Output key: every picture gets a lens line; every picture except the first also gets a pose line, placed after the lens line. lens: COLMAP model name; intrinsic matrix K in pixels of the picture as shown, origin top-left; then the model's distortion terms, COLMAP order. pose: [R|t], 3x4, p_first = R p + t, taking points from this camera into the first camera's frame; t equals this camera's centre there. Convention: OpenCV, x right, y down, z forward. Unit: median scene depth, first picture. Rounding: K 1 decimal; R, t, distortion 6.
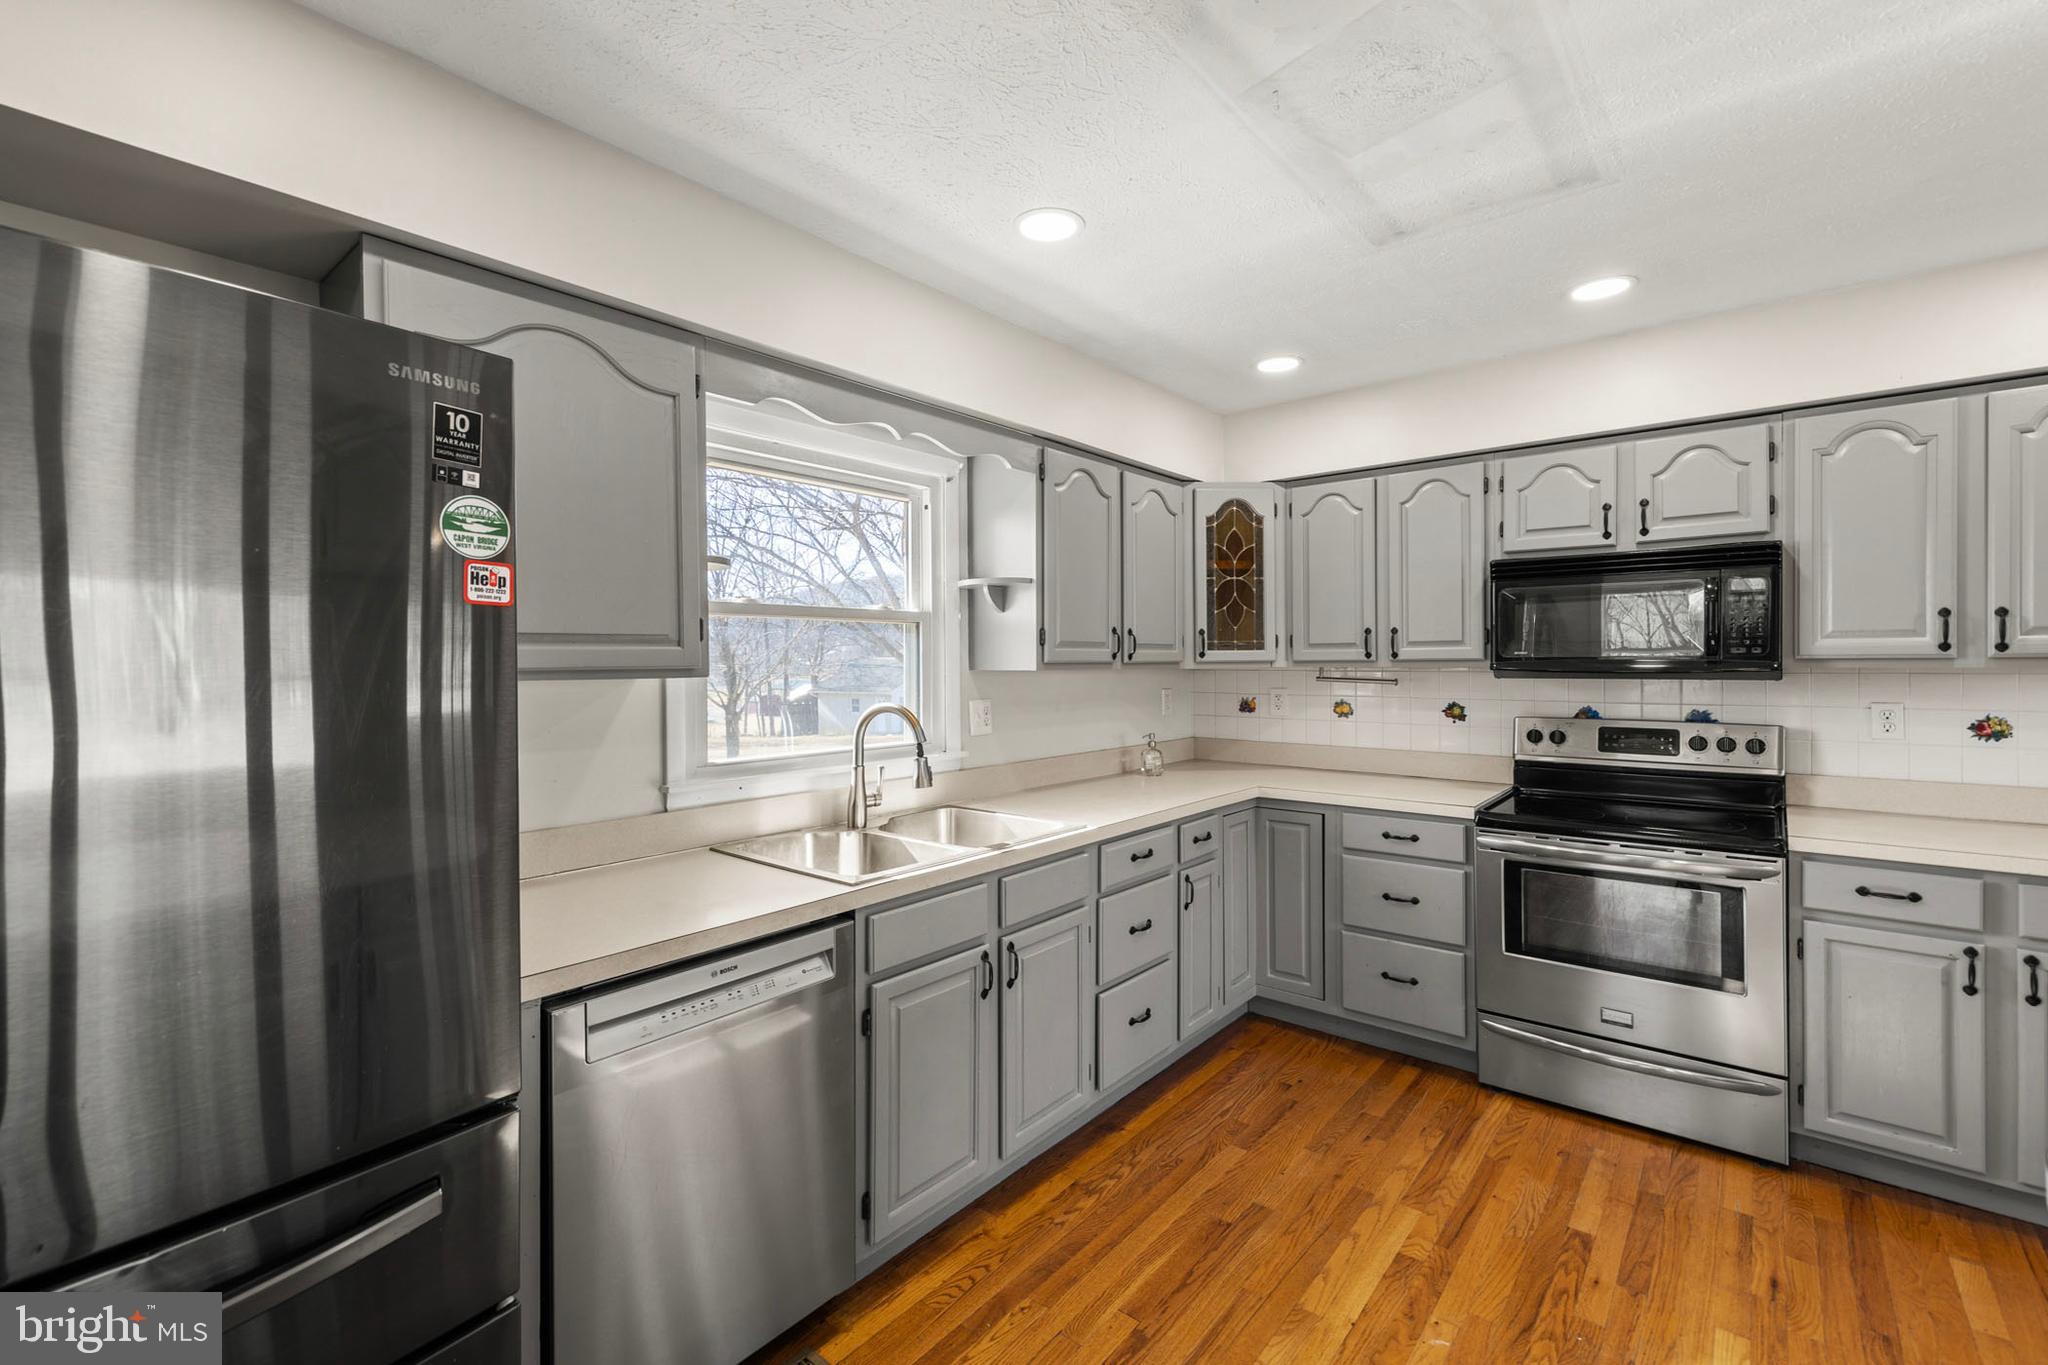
lens RADIAL K [[853.3, 0, 1022.3], [0, 853.3, 673.8], [0, 0, 1]] dist [0.004611, -0.000025]
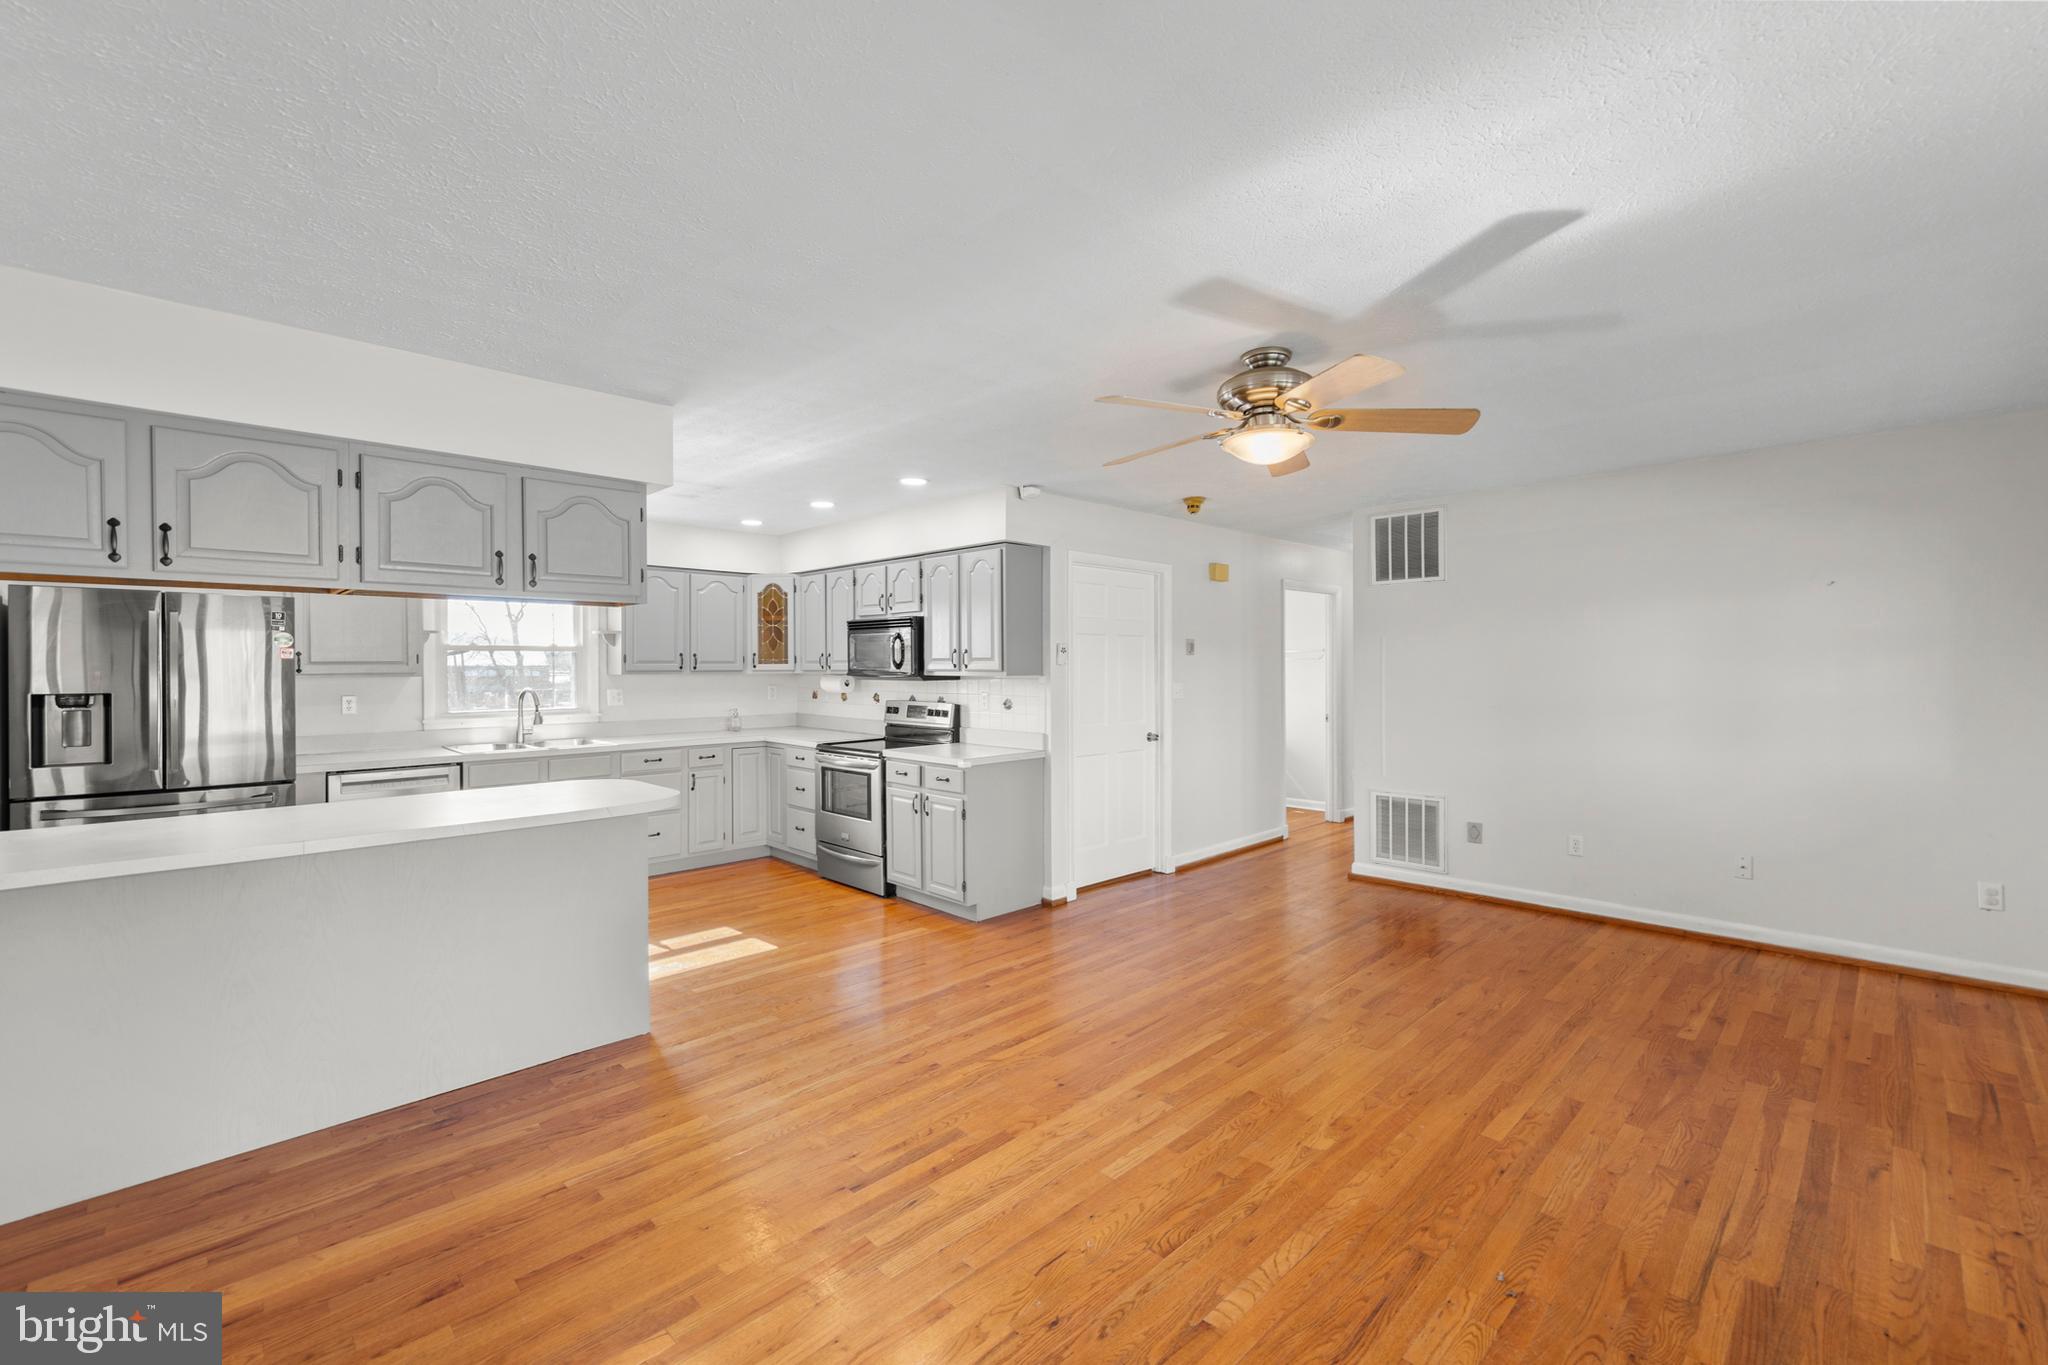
lens RADIAL K [[863.5, 0, 1027.7], [0, 863.5, 671.9], [0, 0, 1]] dist [0.002163, 0.000195]
pose [[0.991656, 0.003005, -0.128877, 1.222991], [-0.003576, 0.999985, -0.004192, -0.004925], [0.128863, 0.004618, 0.991652, -0.941448]]
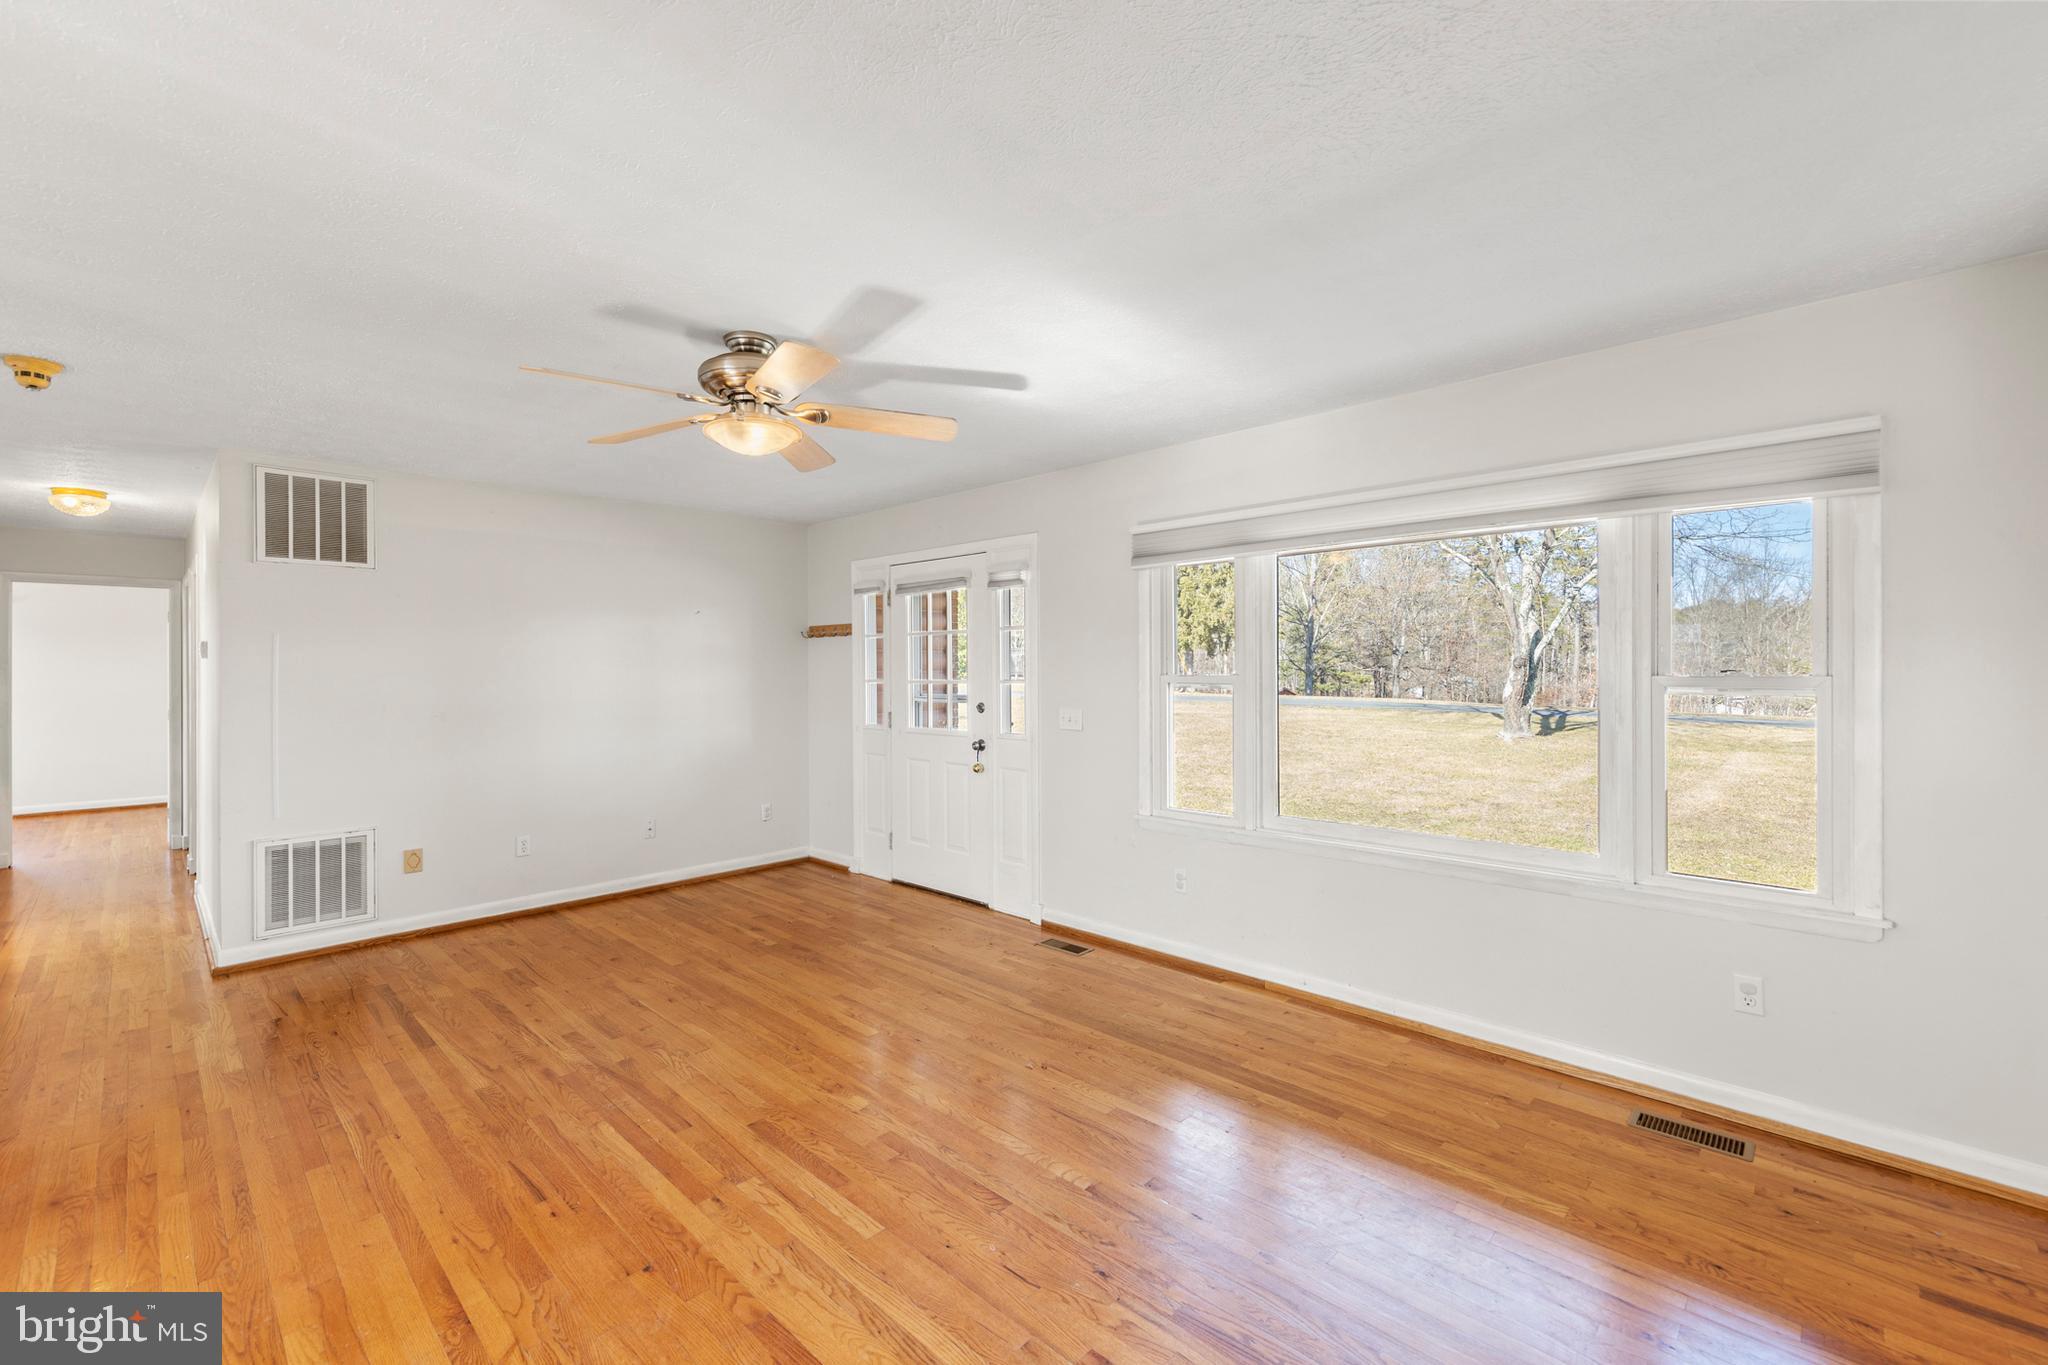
lens RADIAL K [[853.3, 0, 1022.3], [0, 853.3, 673.8], [0, 0, 1]] dist [0.004611, -0.000025]
pose [[0.099551, 0.003770, 0.995025, 0.489601], [0.013903, 0.999890, -0.005179, 0.000011], [-0.994935, 0.014350, 0.099488, -0.324112]]
